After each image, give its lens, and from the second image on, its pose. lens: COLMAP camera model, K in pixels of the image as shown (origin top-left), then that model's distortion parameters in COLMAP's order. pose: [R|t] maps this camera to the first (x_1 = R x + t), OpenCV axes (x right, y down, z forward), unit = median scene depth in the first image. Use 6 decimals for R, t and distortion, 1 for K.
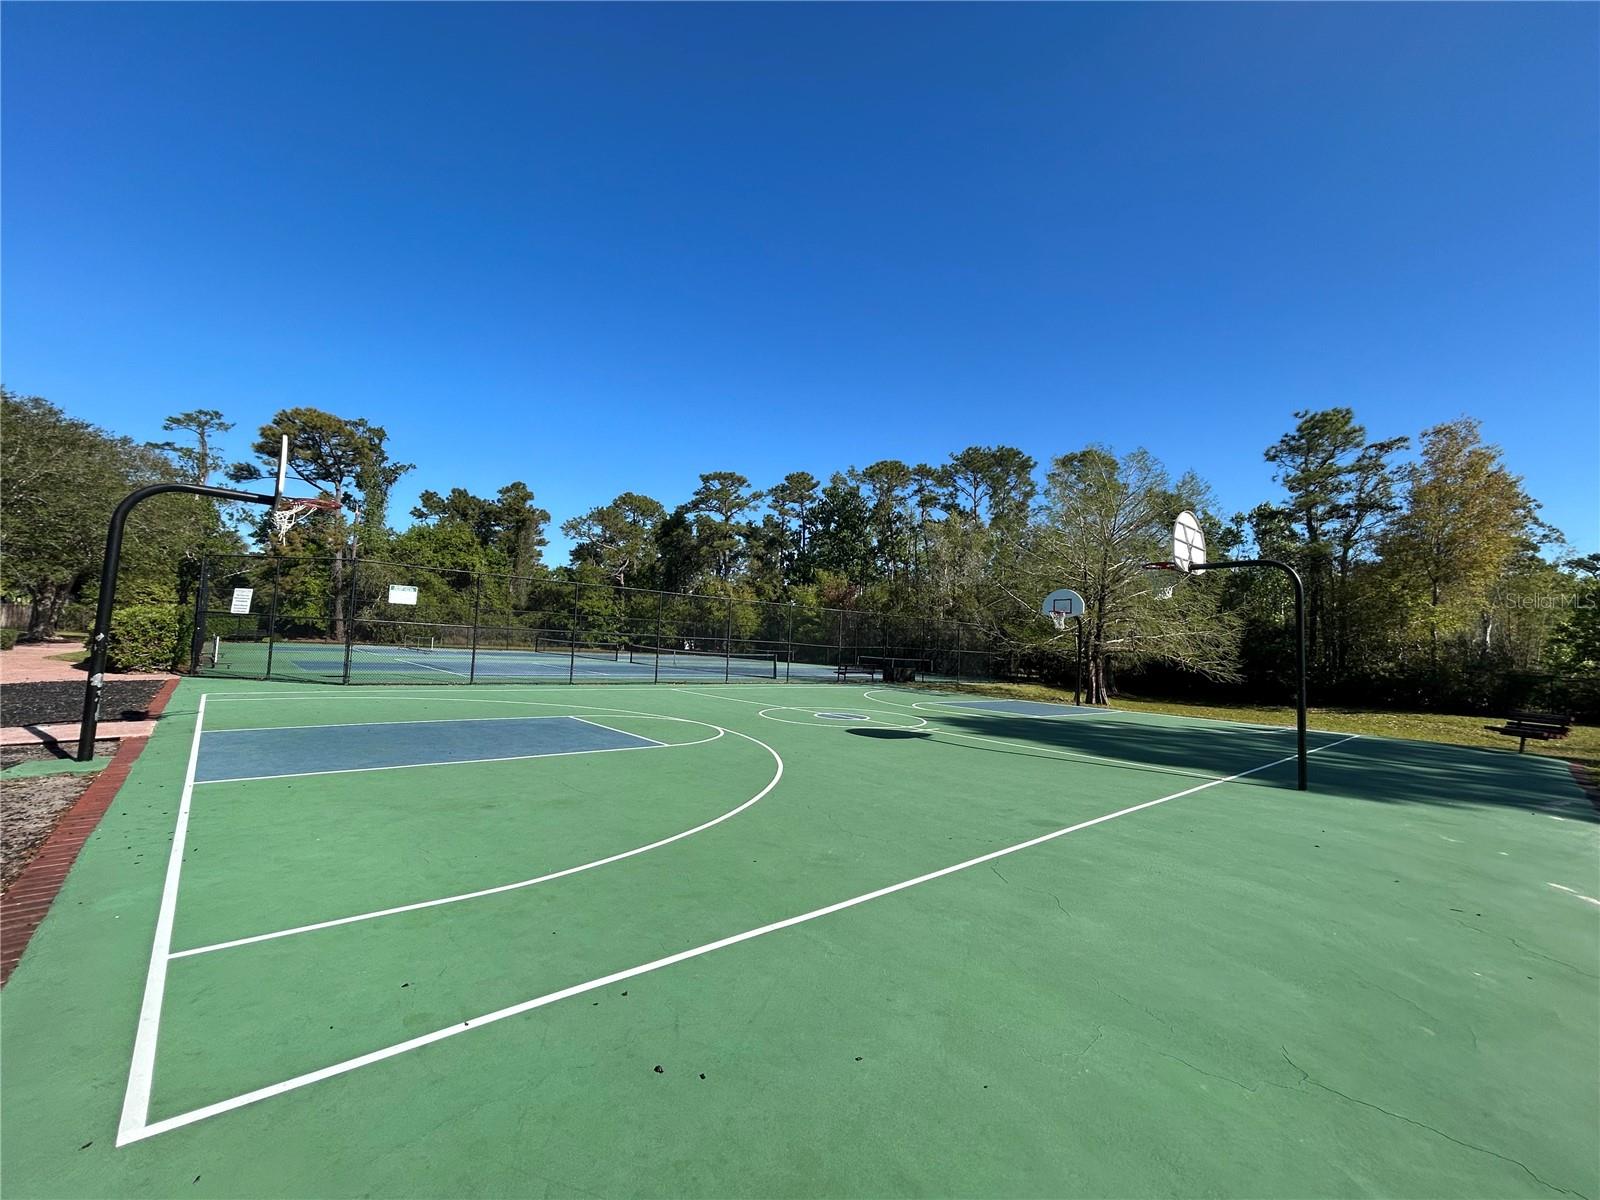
lens RADIAL K [[644.0, 0, 797.4], [0, 644.0, 601.6], [0, 0, 1]] dist [0.011031, -0.002706]
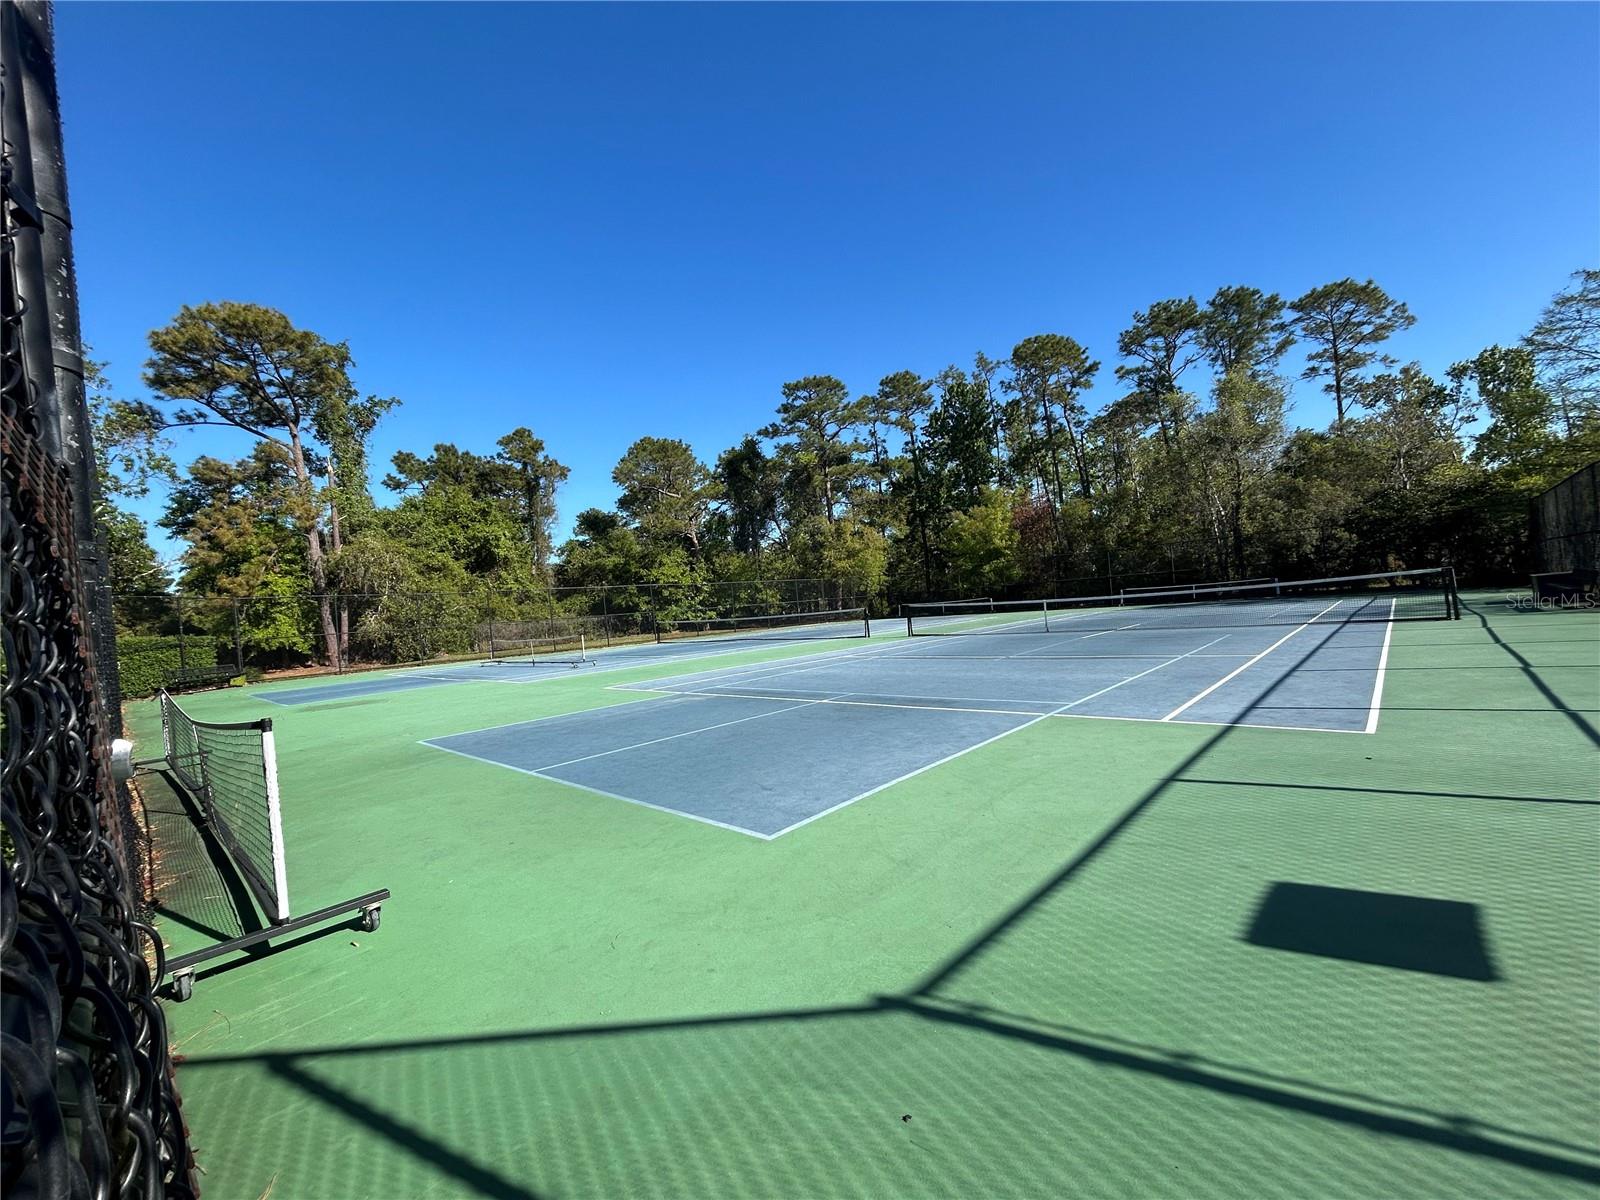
lens RADIAL K [[644.0, 0, 799.7], [0, 644.0, 595.0], [0, 0, 1]] dist [0.011031, -0.002706]
pose [[0.988829, -0.126083, 0.079502, -0.391362], [0.122128, 0.991109, 0.052798, 0.015365], [-0.085452, -0.042499, 0.995436, 0.424520]]
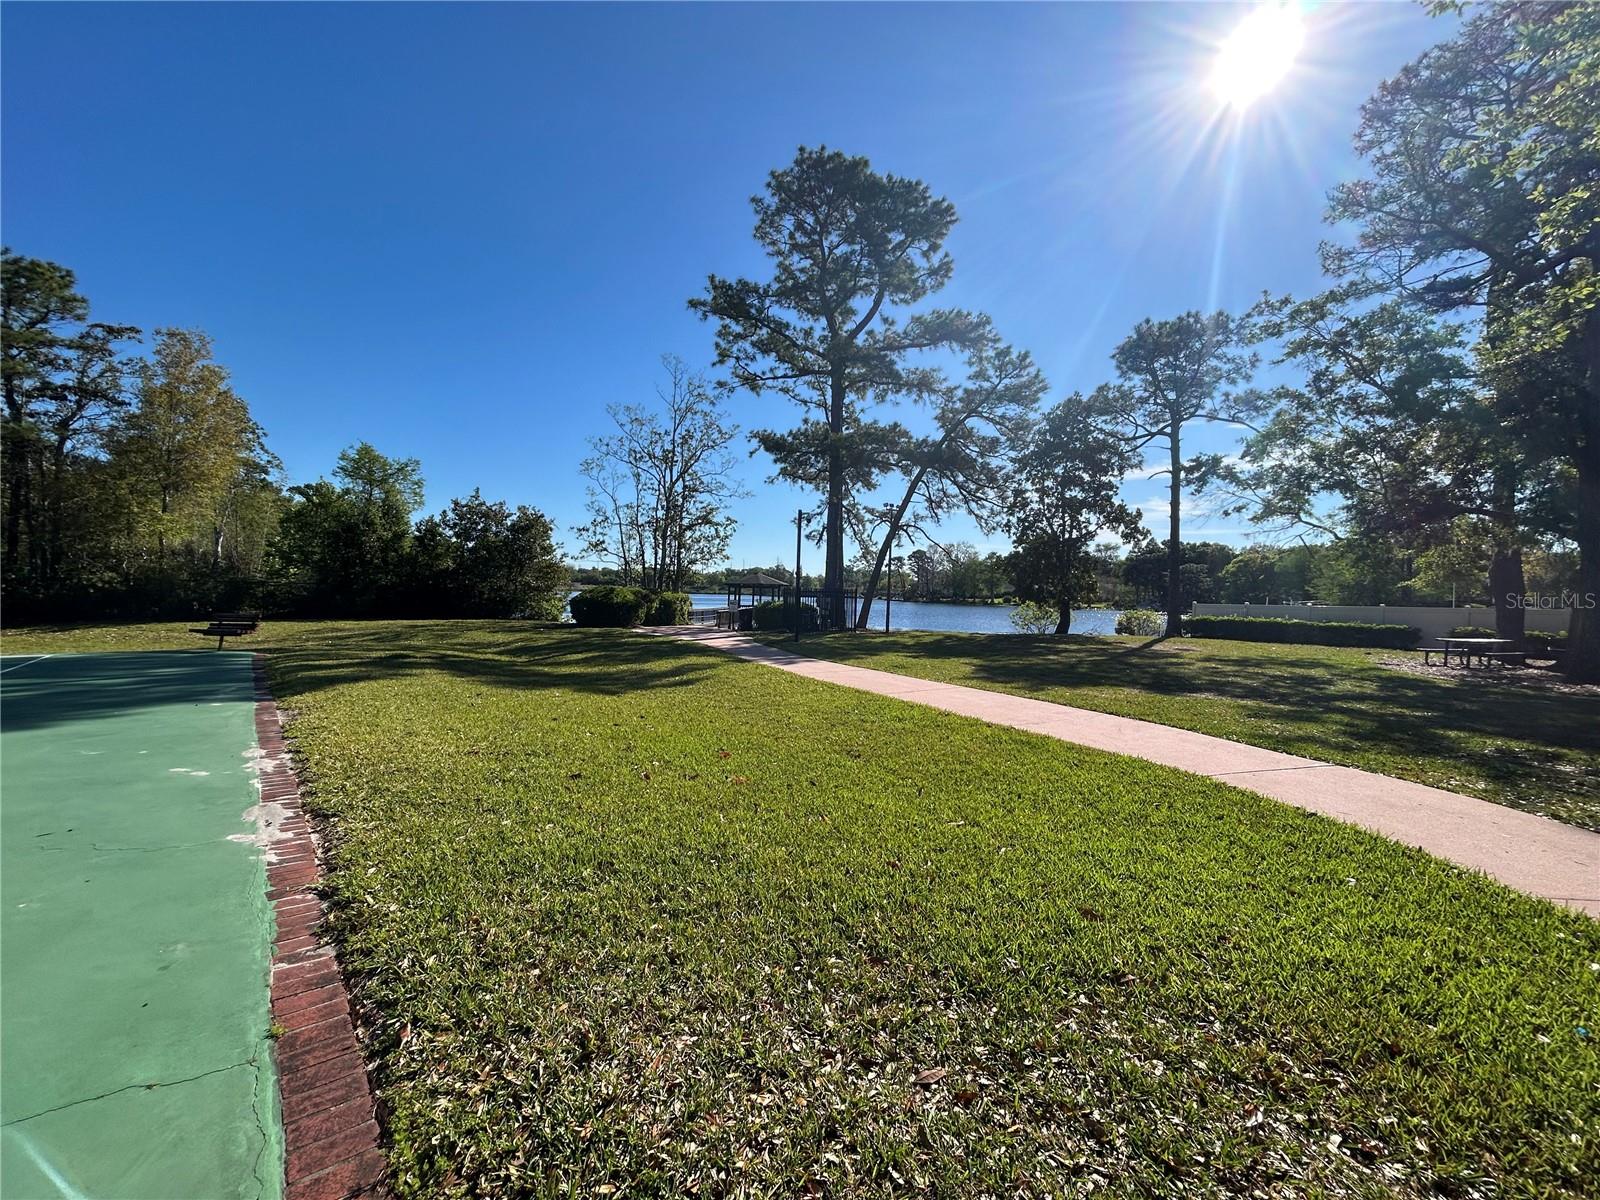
lens RADIAL K [[644.0, 0, 805.2], [0, 644.0, 611.3], [0, 0, 1]] dist [0.011031, -0.002706]
pose [[0.031200, -0.072849, 0.996855, 0.018151], [-0.080579, 0.993911, 0.075156, 0.001360], [-0.996260, -0.082670, 0.025140, -0.005412]]
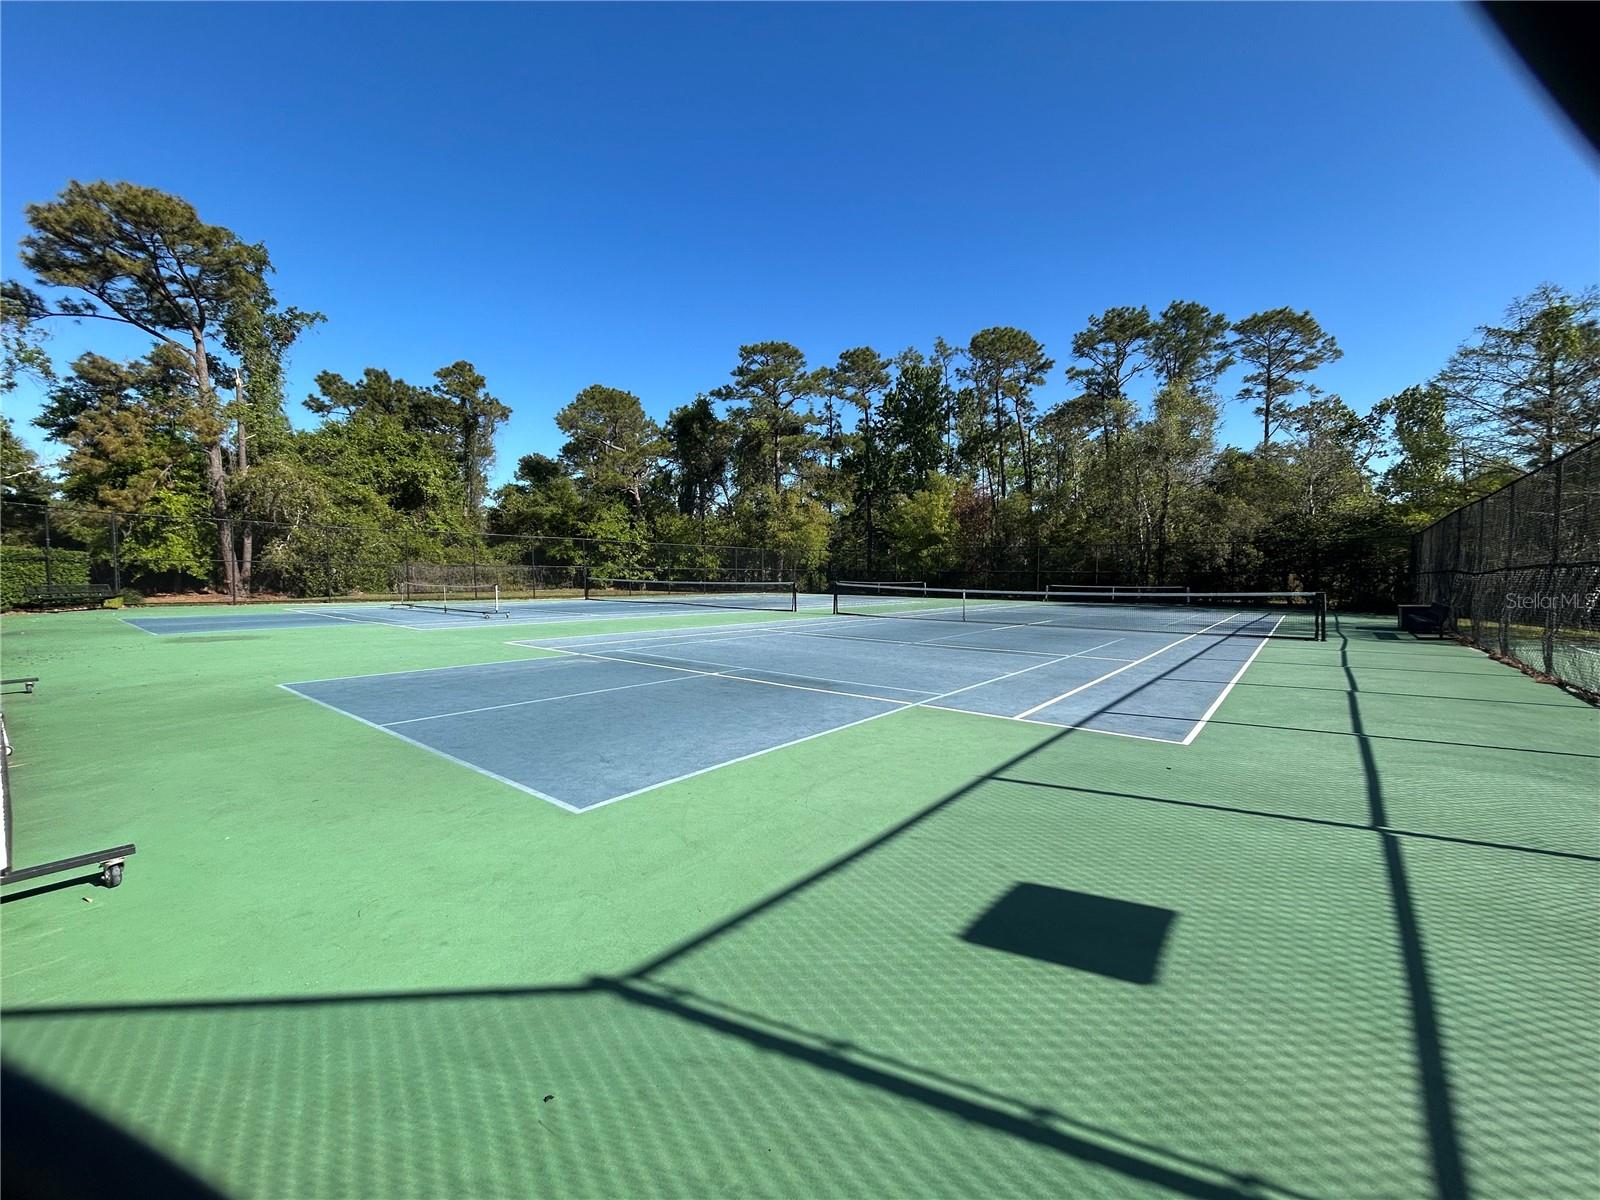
lens RADIAL K [[644.0, 0, 799.6], [0, 644.0, 595.3], [0, 0, 1]] dist [0.011031, -0.002706]
pose [[0.987127, -0.046173, 0.153129, -0.370852], [0.029903, 0.993820, 0.106900, 0.014175], [-0.157119, -0.100945, 0.982407, 0.422020]]
